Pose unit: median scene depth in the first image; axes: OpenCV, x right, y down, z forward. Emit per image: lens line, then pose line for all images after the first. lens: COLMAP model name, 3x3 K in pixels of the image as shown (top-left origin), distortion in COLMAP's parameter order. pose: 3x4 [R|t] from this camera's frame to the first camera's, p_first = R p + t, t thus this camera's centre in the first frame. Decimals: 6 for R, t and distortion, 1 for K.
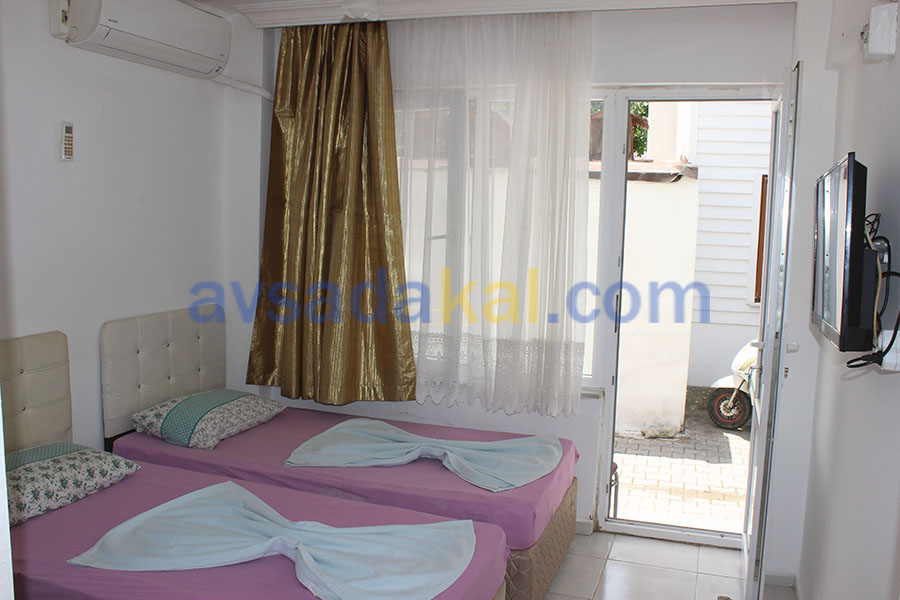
lens RADIAL K [[790.1, 0, 450.0], [0, 790.1, 300.0], [0, 0, 1]] dist [-0.182109, 0.166493]
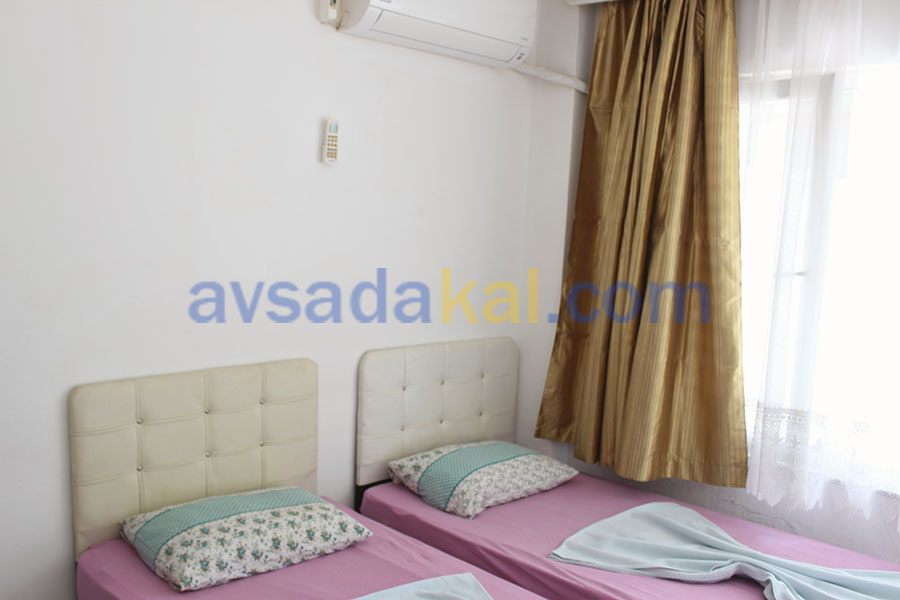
lens RADIAL K [[853.2, 0, 448.1], [0, 853.2, 286.3], [0, 0, 1]] dist [-0.129028, 0.158244]
pose [[0.899558, 0.060237, -0.432628, 0.040516], [-0.076350, 0.996881, -0.019952, -0.031277], [0.430077, 0.050979, 0.901352, 0.170615]]
